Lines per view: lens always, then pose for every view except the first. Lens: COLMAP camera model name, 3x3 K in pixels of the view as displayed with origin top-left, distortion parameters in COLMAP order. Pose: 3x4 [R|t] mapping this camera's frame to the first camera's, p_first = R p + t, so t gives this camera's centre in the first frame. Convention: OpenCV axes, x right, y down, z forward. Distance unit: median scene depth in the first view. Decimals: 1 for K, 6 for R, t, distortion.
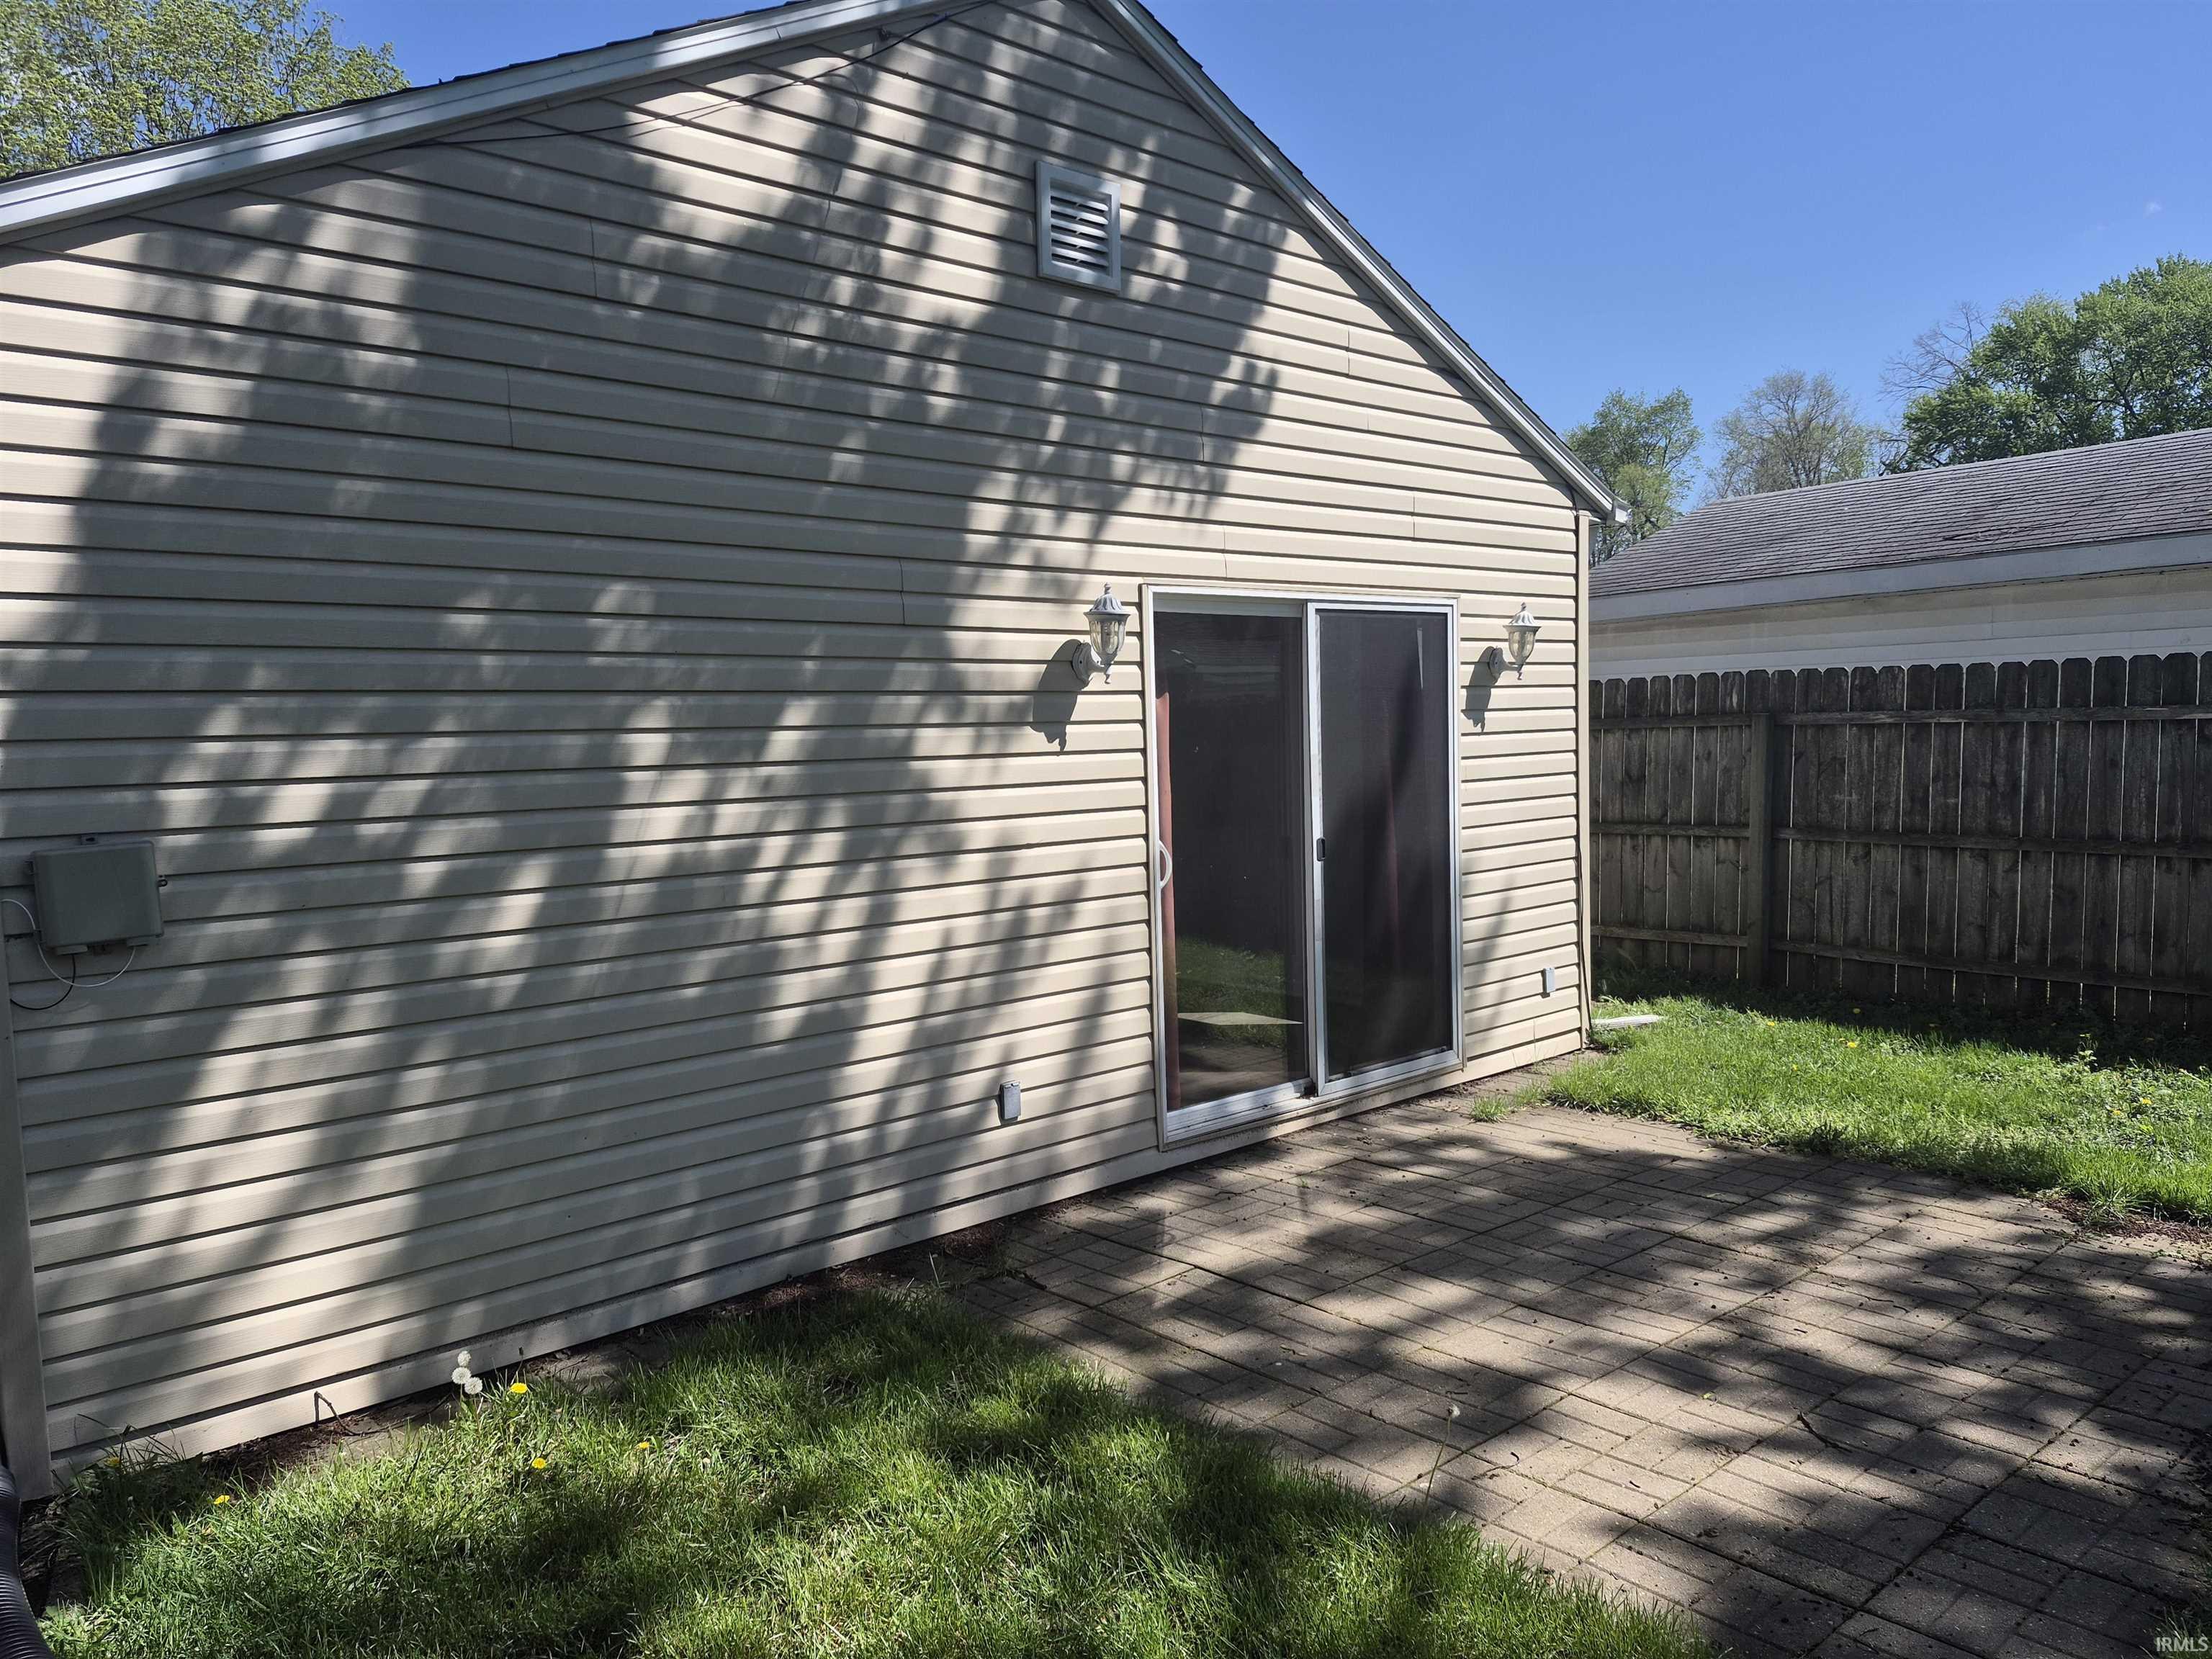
lens RADIAL K [[1540.4, 0, 1106.1], [0, 1540.4, 819.0], [0, 0, 1]] dist [0.055727, -0.037630]
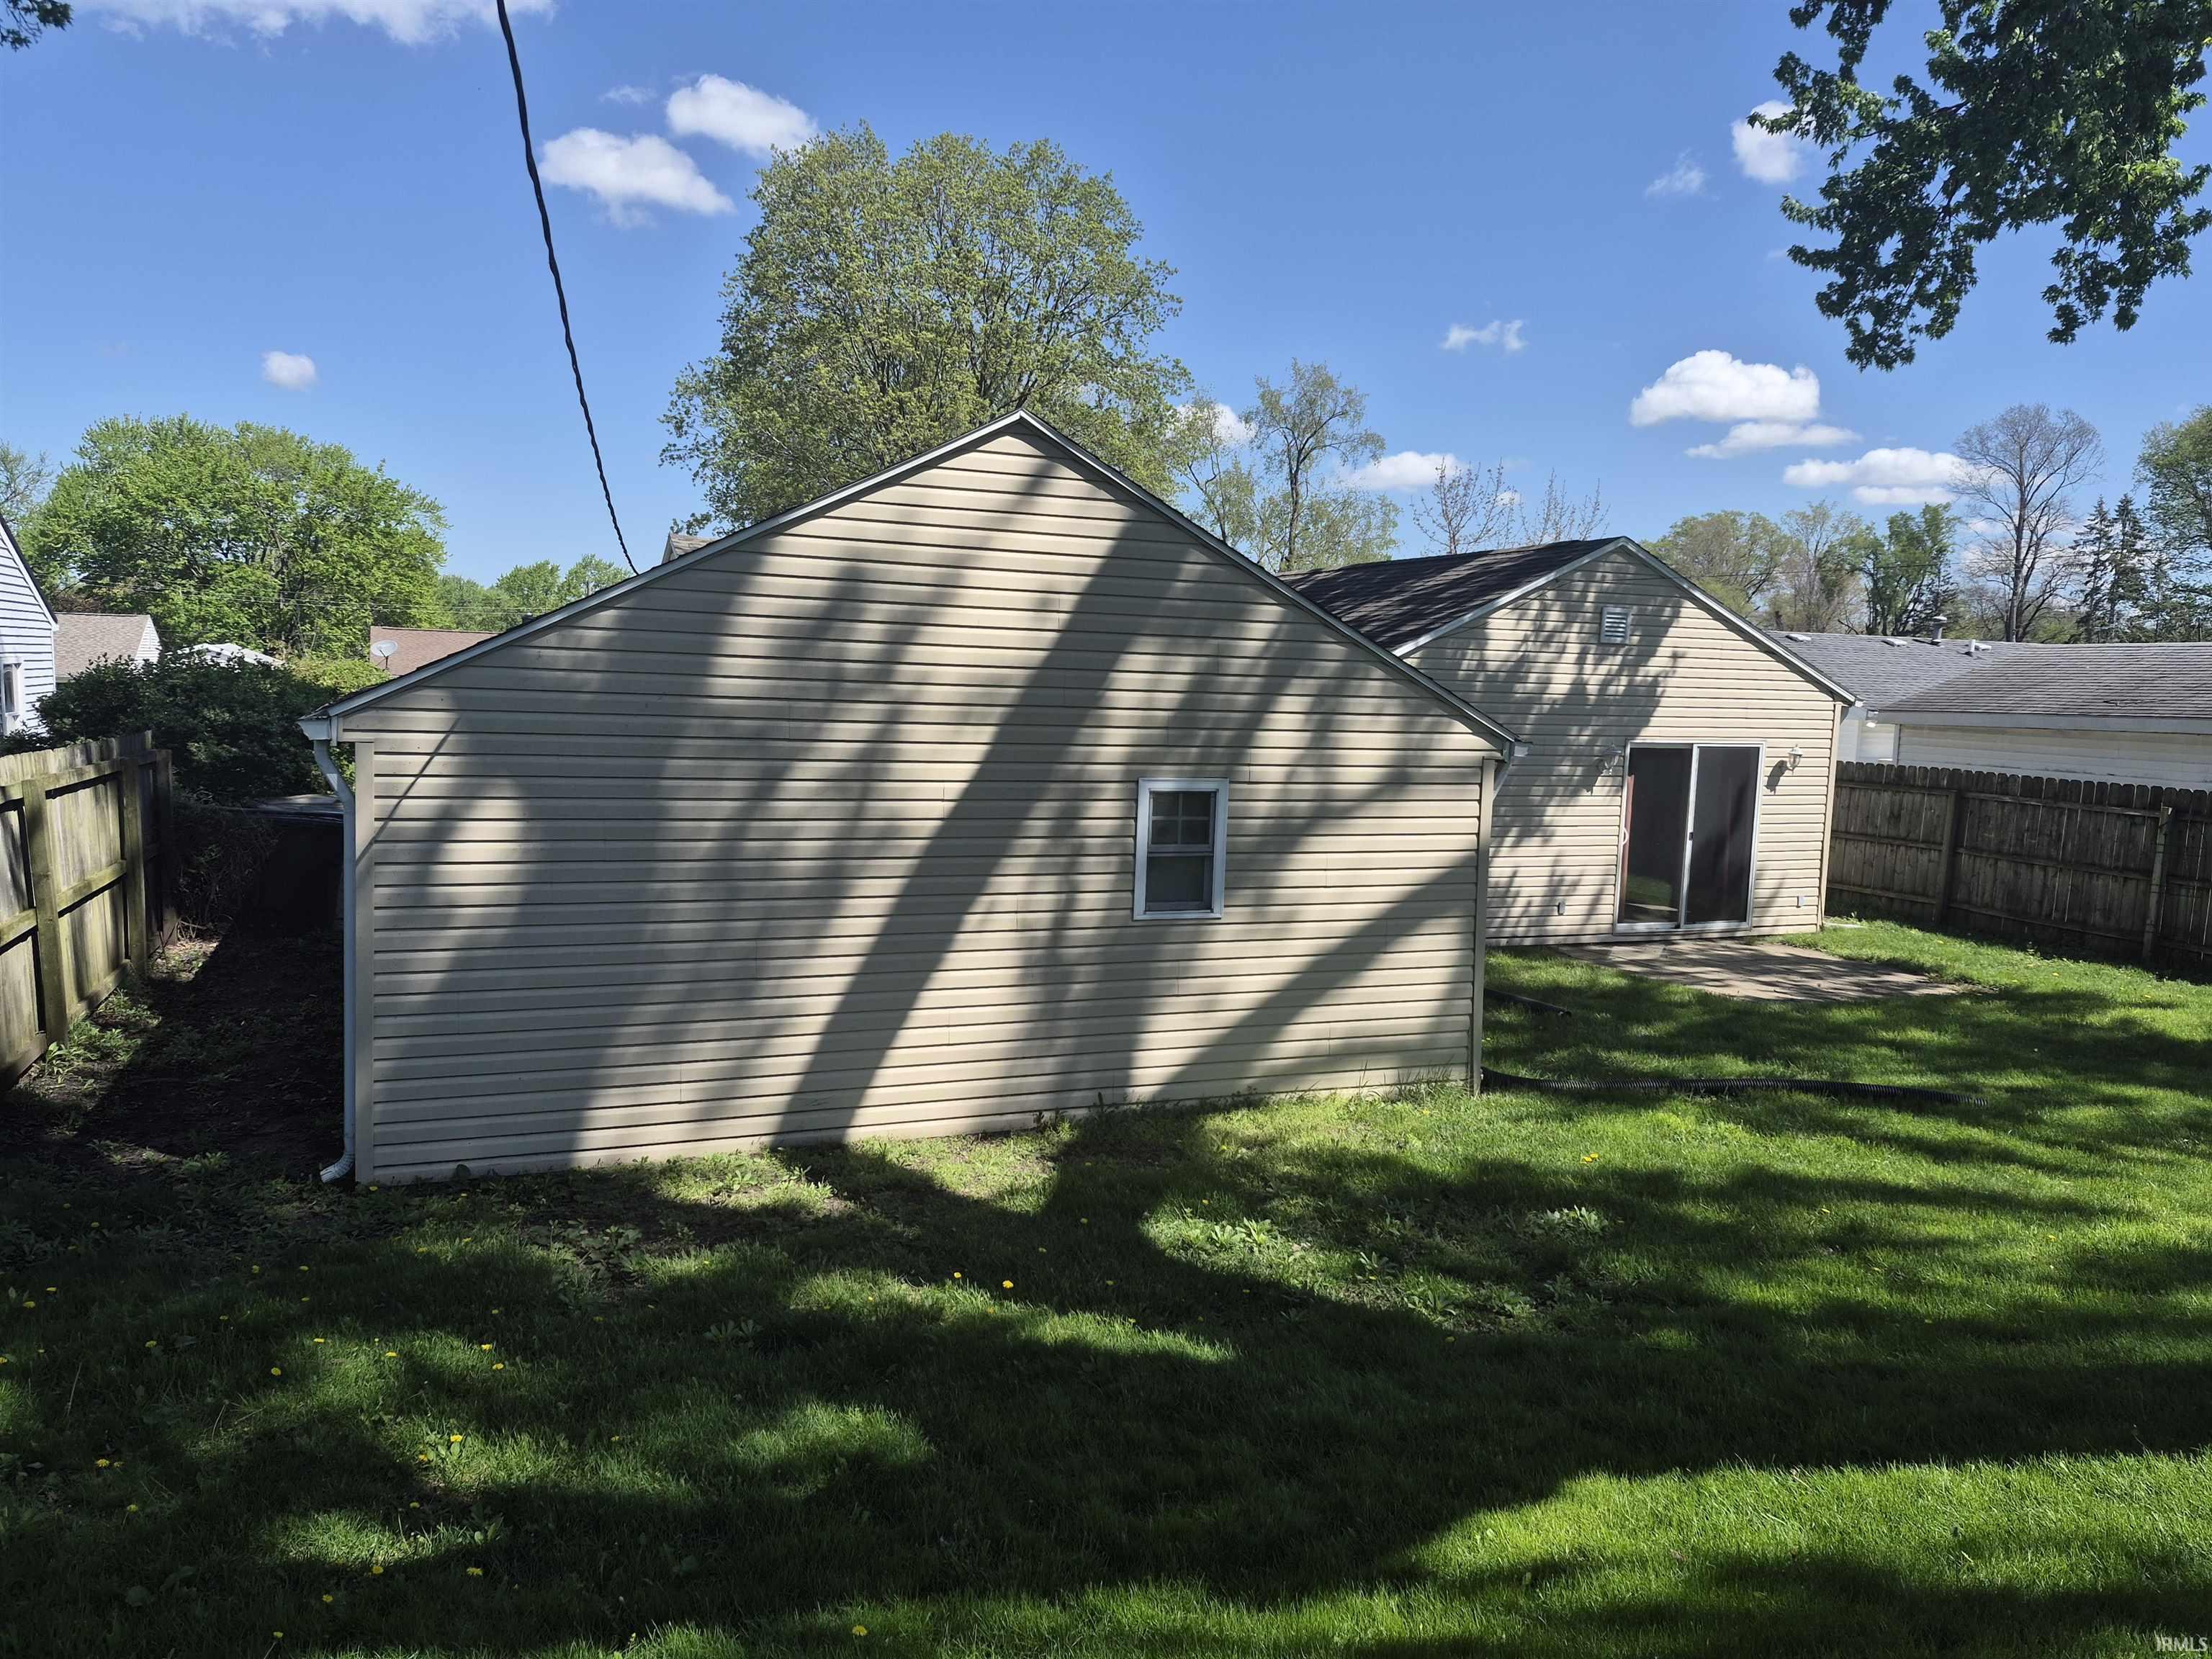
lens RADIAL K [[1540.4, 0, 1122.1], [0, 1540.4, 815.1], [0, 0, 1]] dist [0.055727, -0.037630]
pose [[0.946628, 0.081361, -0.311890, 0.035151], [-0.070415, 0.996446, 0.046218, -0.063076], [0.314542, -0.021789, 0.948993, -1.511484]]
